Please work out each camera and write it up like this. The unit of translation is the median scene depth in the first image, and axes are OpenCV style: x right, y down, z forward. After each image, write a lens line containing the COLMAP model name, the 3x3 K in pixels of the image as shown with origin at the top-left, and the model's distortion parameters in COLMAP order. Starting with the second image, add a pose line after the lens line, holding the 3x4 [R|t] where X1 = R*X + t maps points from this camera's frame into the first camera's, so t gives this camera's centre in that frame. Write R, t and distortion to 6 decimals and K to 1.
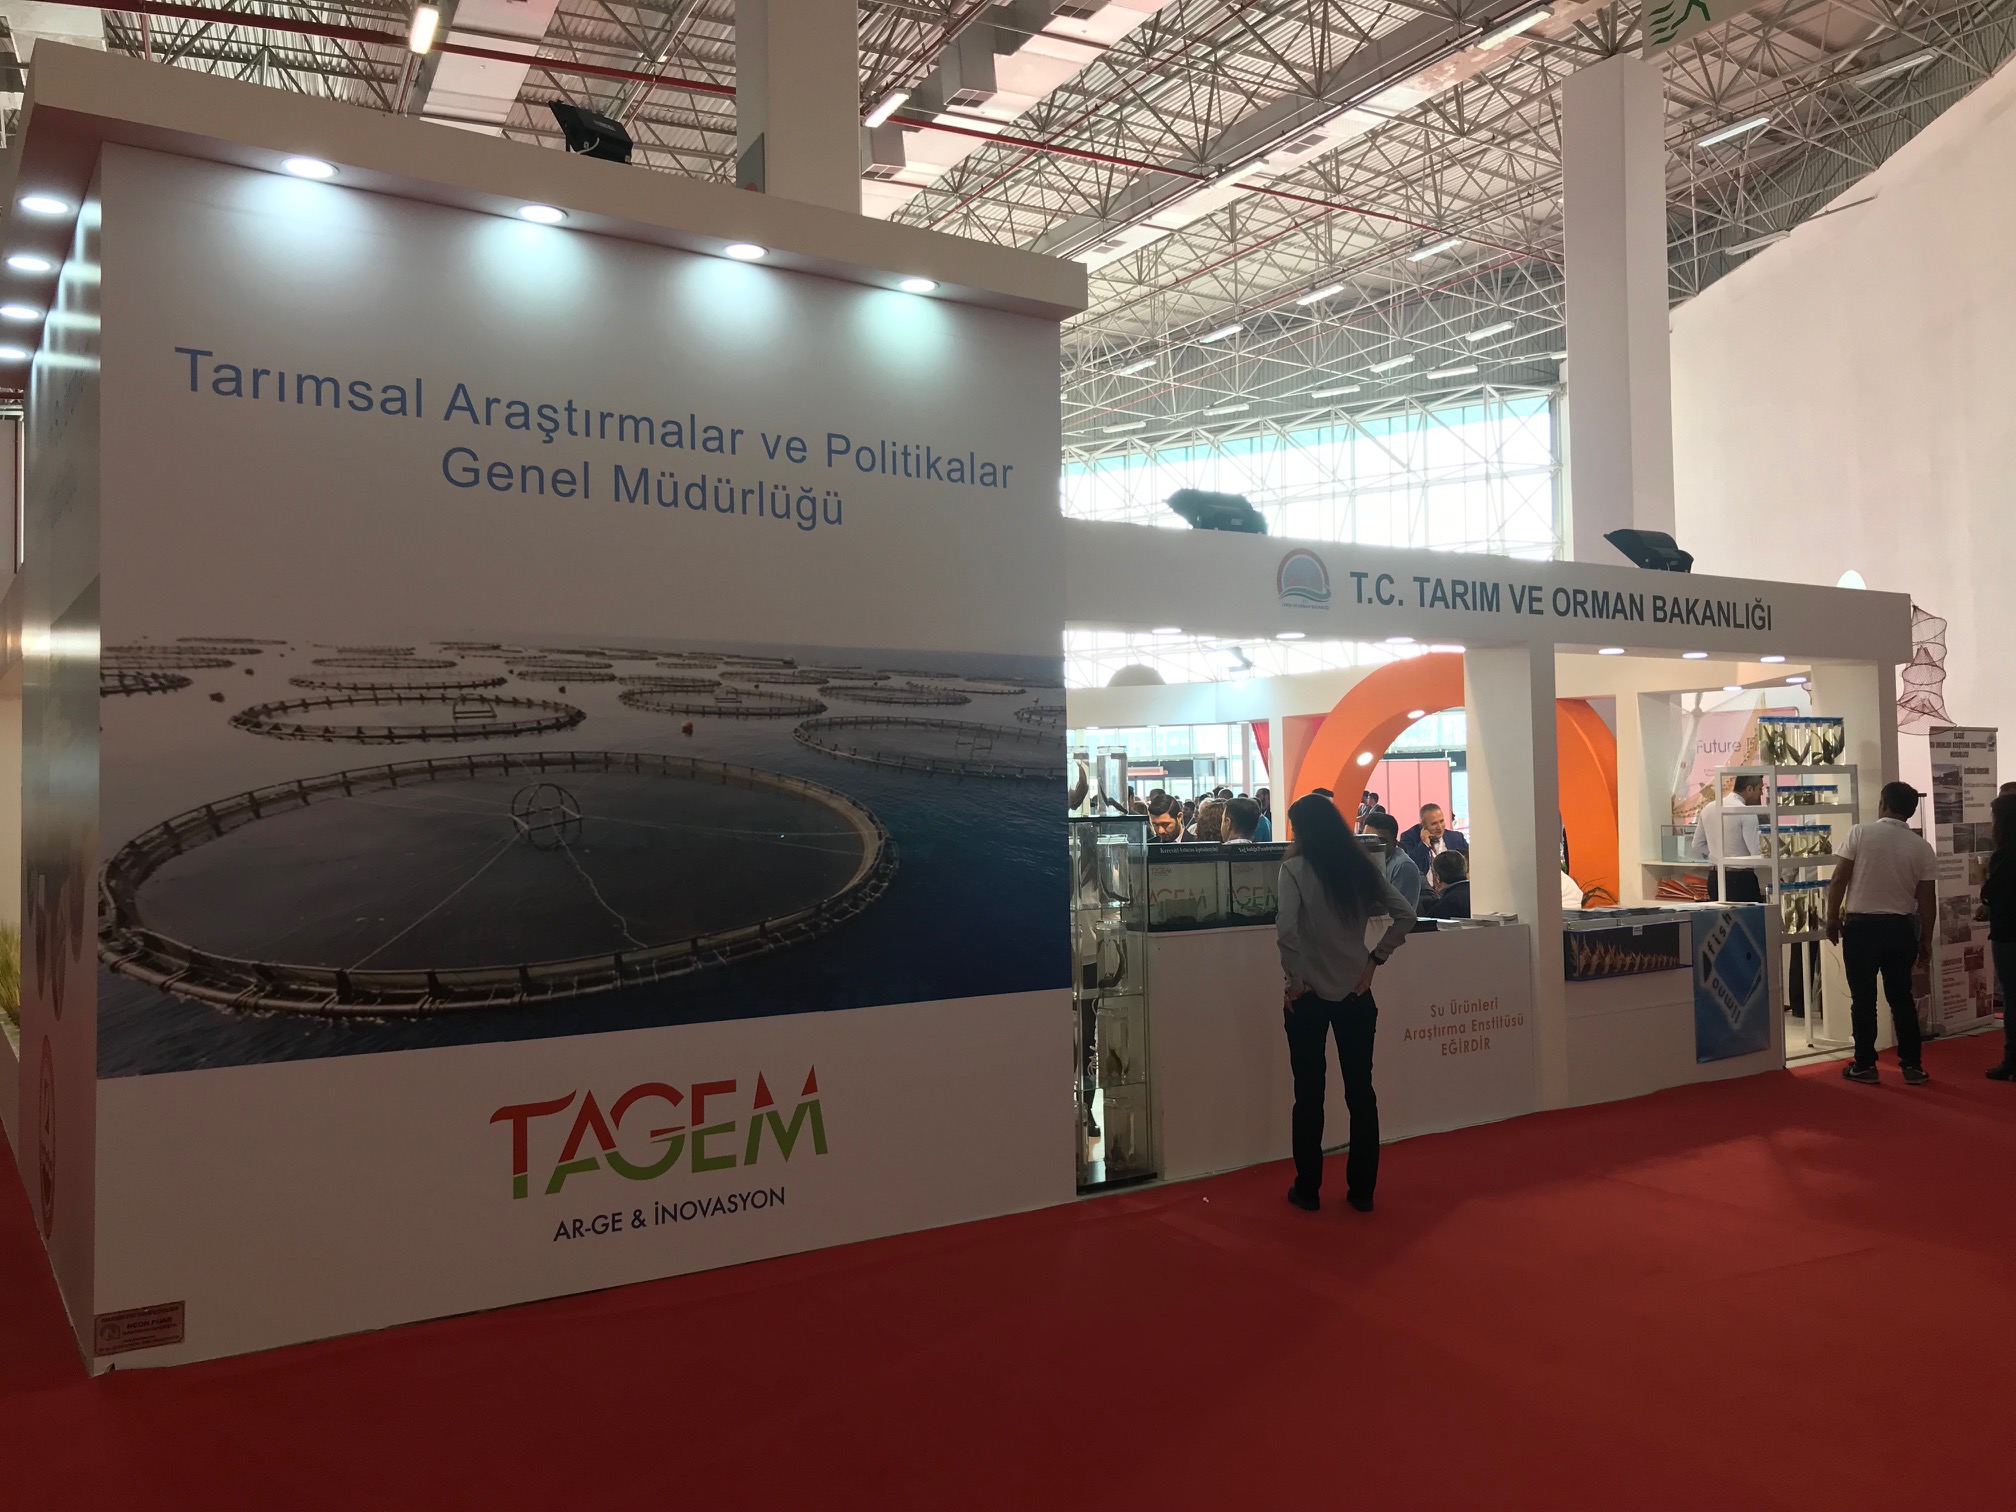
lens RADIAL K [[1655.2, 0, 1016.1], [0, 1655.2, 748.4], [0, 0, 1]] dist [0.000996, 0.001005]
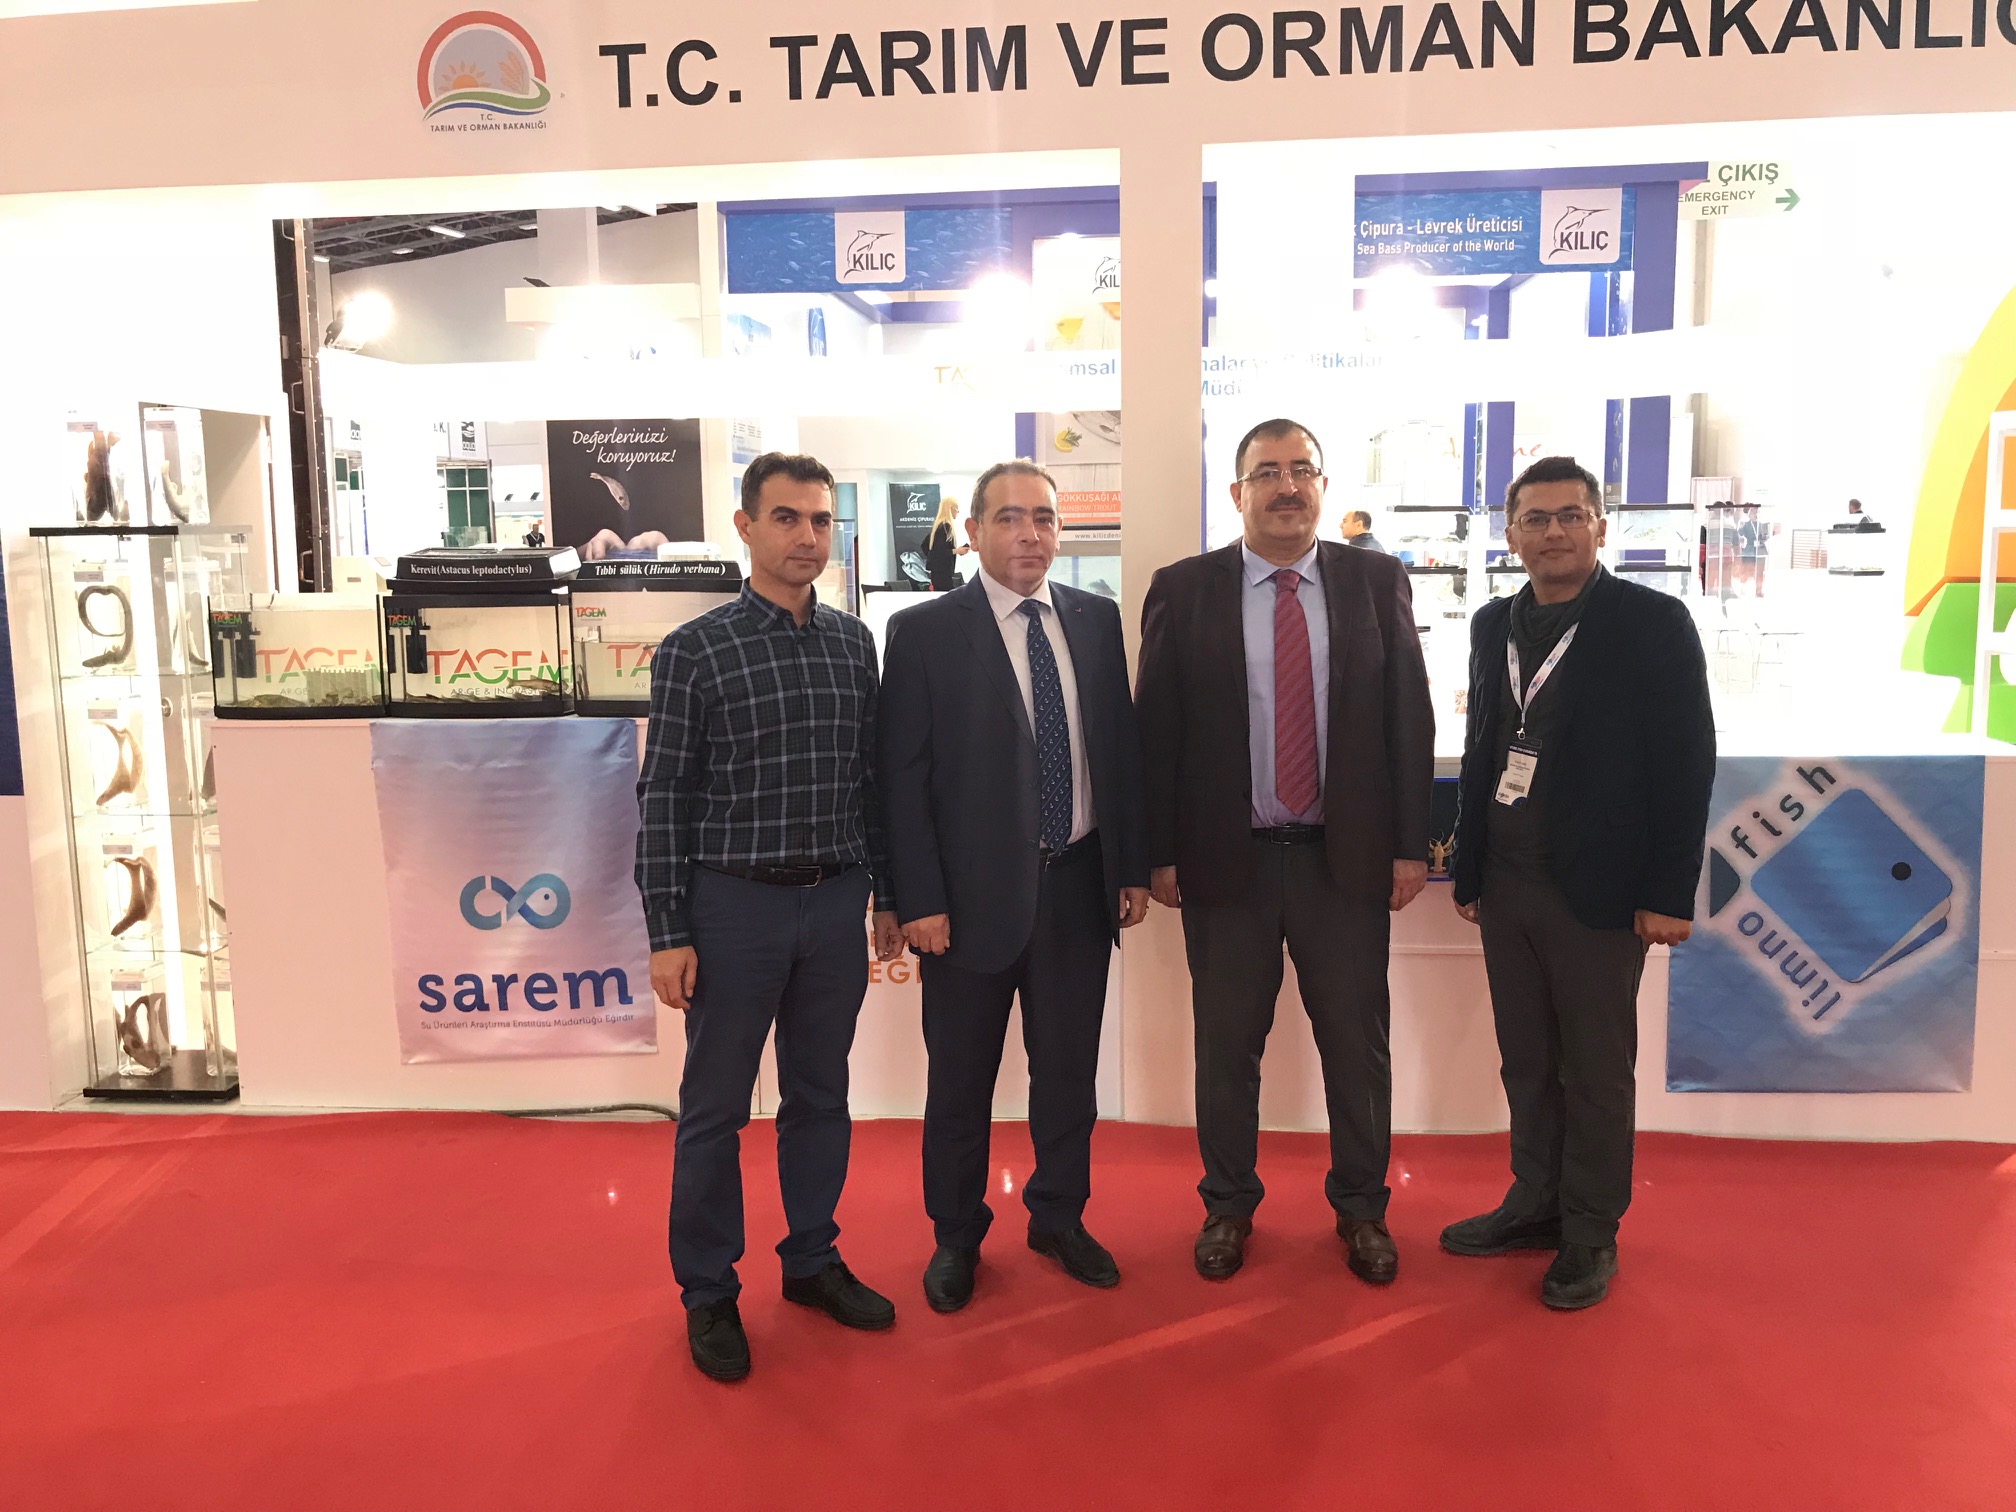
lens RADIAL K [[1680.8, 0, 1008.0], [0, 1680.8, 756.0], [0, 0, 1]] dist [0.011835, 0.002855]
pose [[0.772754, 0.094124, -0.627688, 0.540387], [0.020660, 0.984689, 0.173092, 0.018275], [0.634369, -0.146726, 0.758978, 0.543872]]
